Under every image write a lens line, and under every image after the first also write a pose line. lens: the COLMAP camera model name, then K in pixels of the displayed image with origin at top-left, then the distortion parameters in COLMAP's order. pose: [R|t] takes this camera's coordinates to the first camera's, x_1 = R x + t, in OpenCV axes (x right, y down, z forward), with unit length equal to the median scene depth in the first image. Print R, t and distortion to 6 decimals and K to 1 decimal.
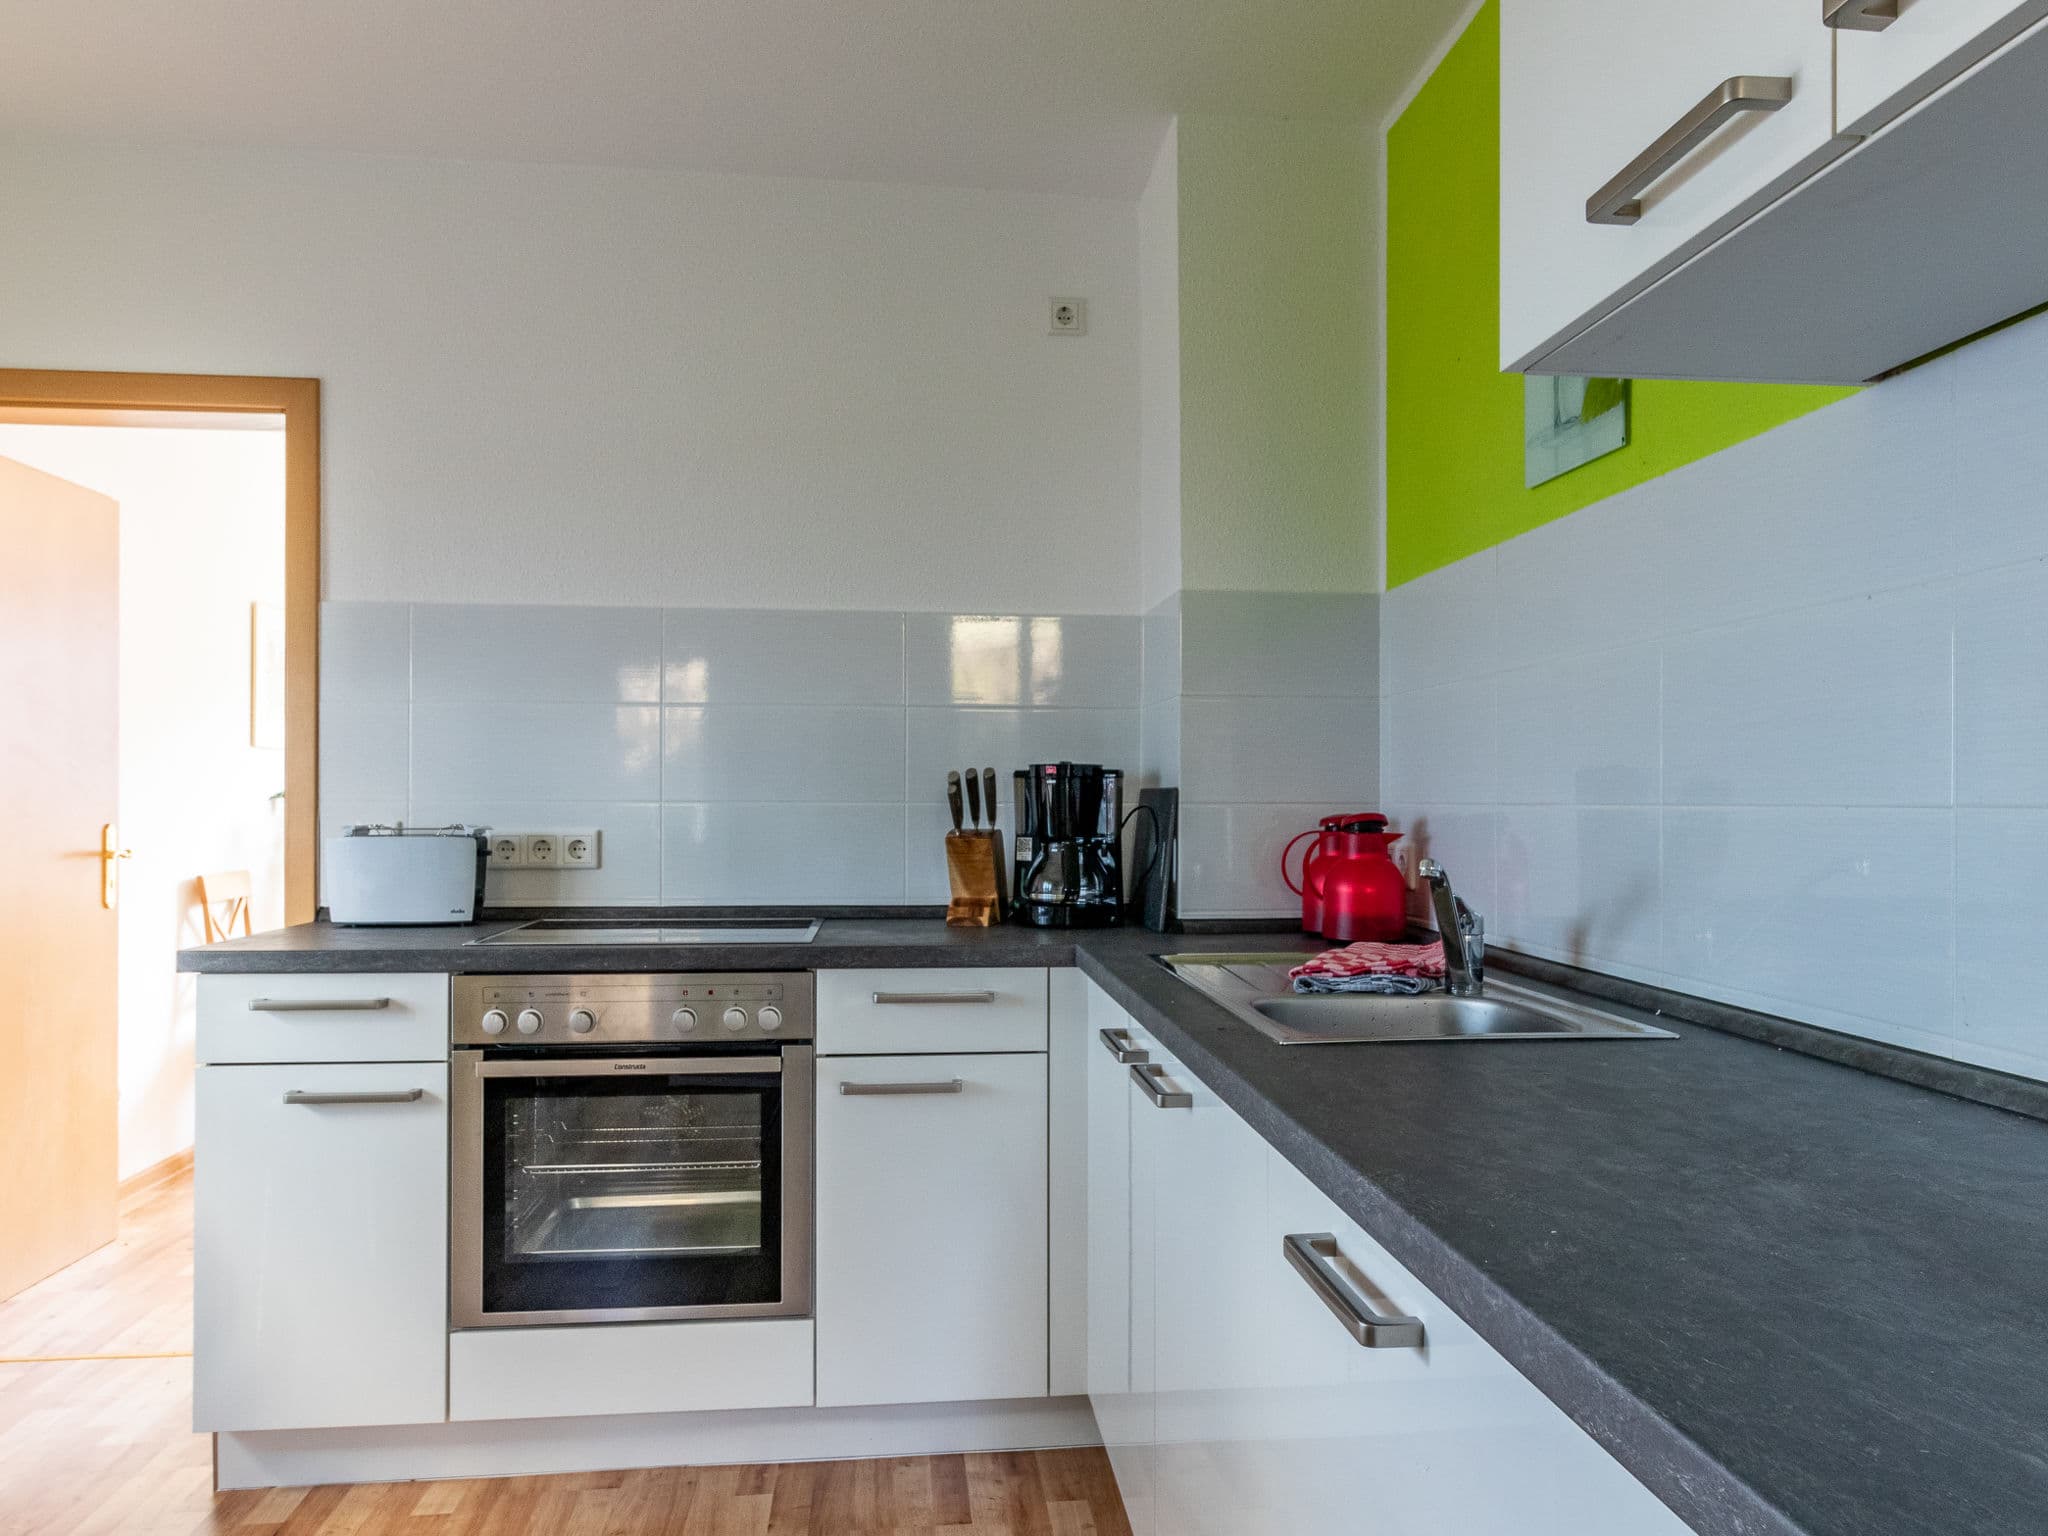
lens RADIAL K [[1505.8, 0, 1069.7], [0, 1505.8, 775.8], [0, 0, 1]] dist [0.000700, -0.001707]
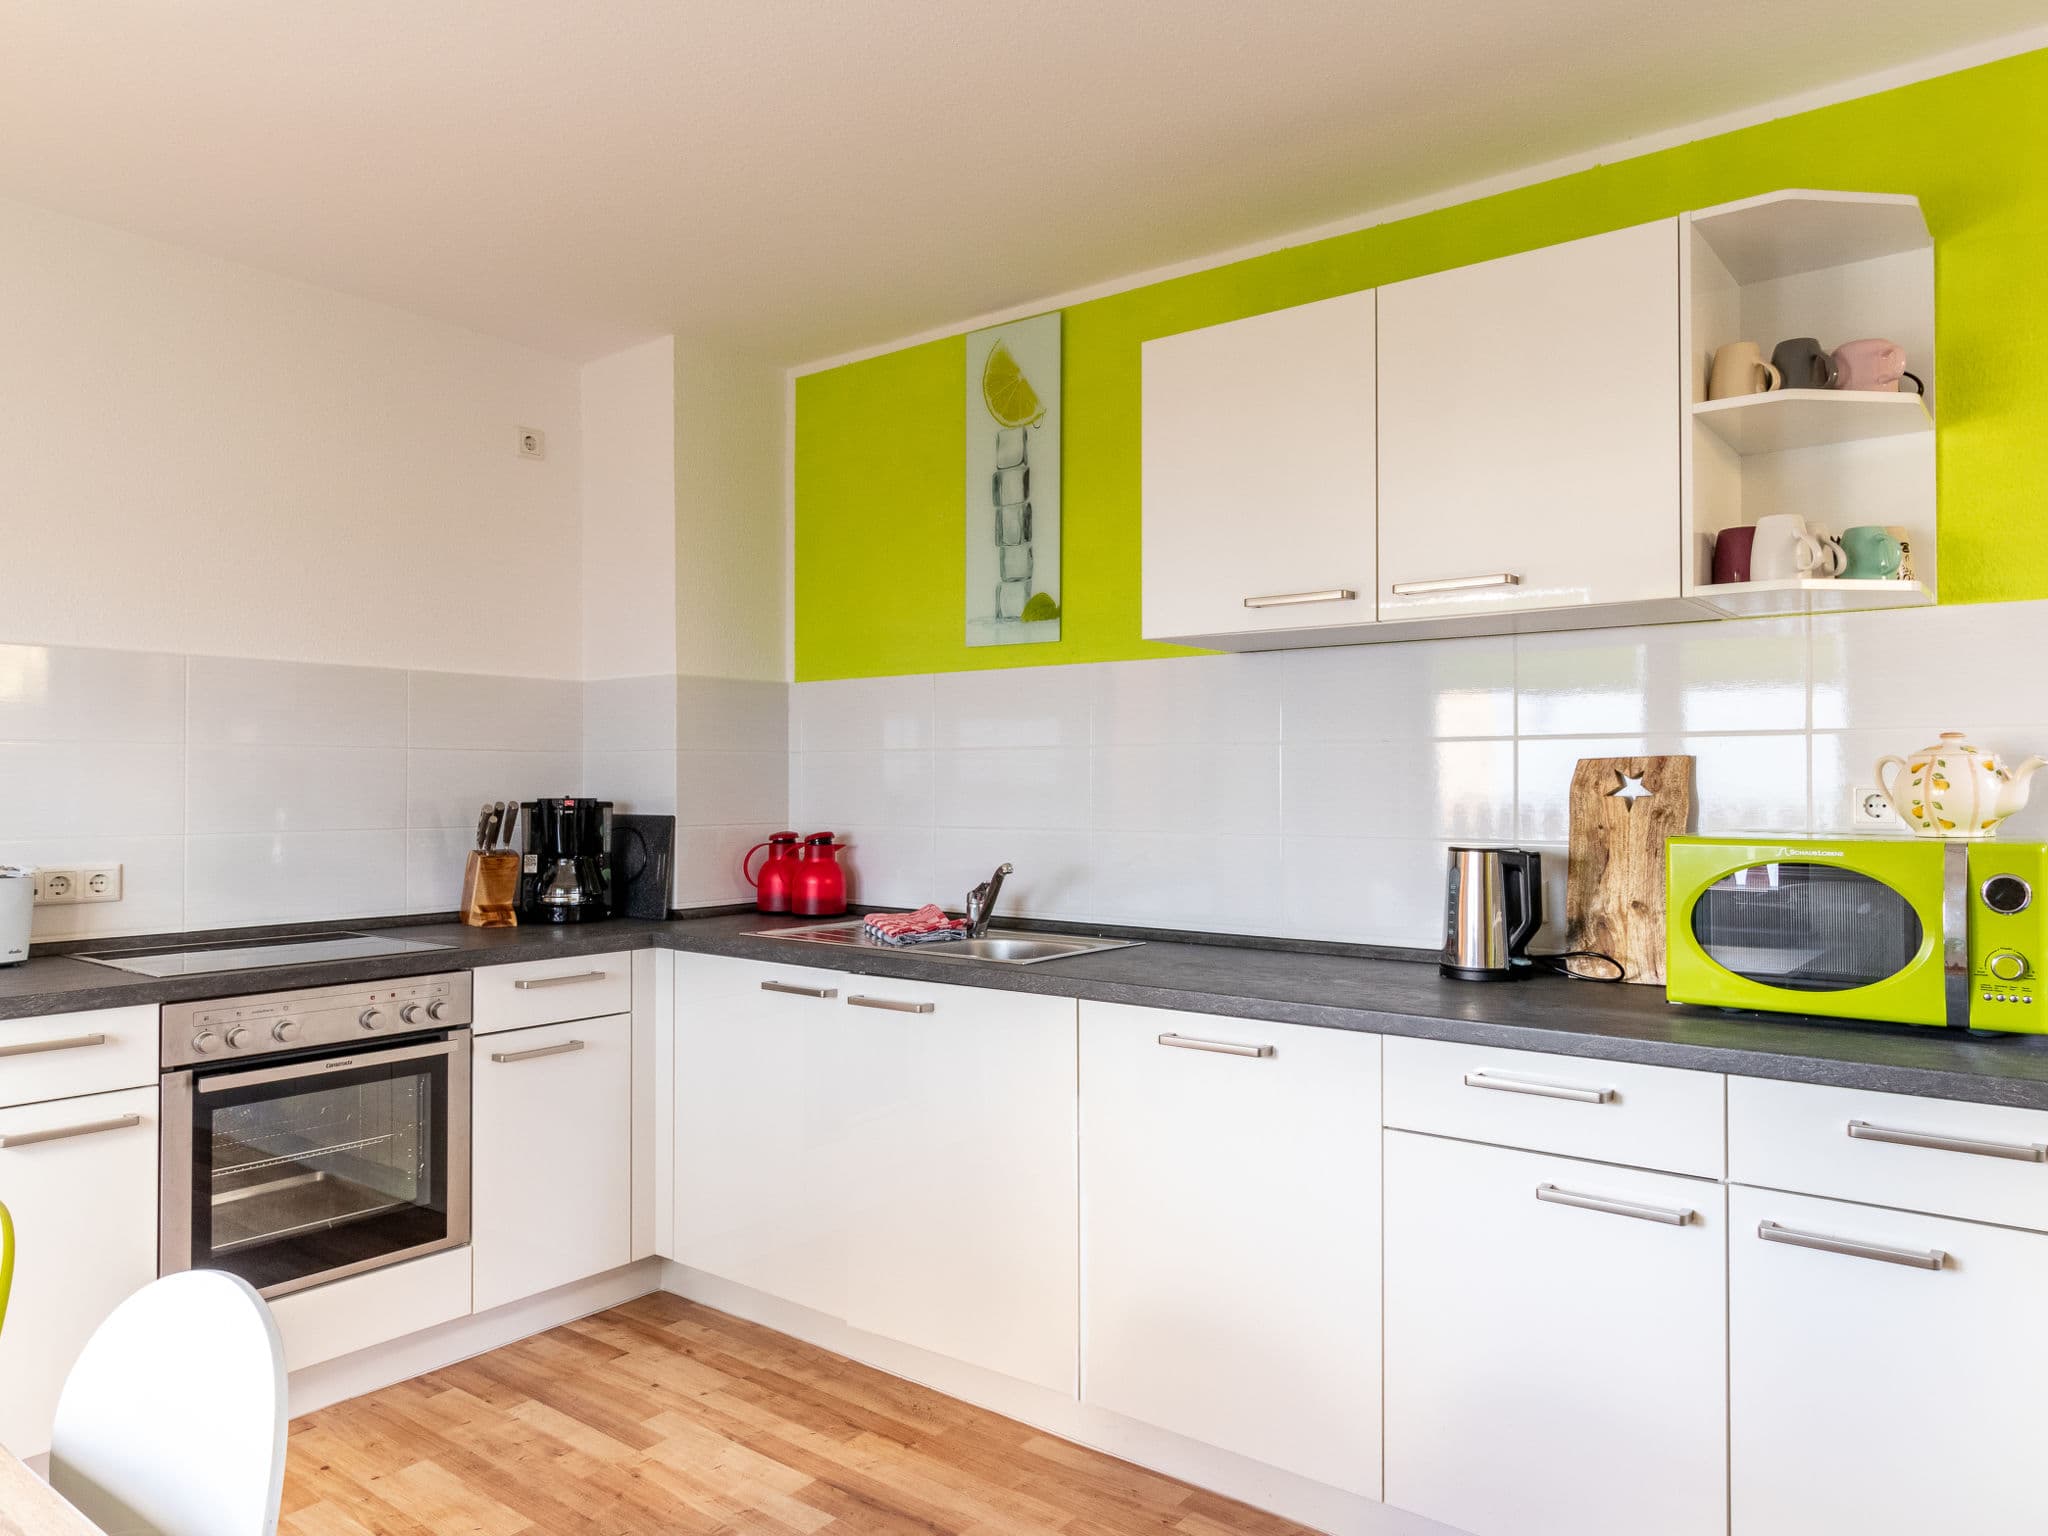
lens RADIAL K [[1353.3, 0, 1022.0], [0, 1353.3, 757.3], [0, 0, 1]] dist [-0.000105, -0.001382]
pose [[0.704761, 0.011505, 0.709352, -0.642485], [-0.008464, 0.999934, -0.007809, -0.042587], [-0.709395, -0.000501, 0.704811, -0.125034]]
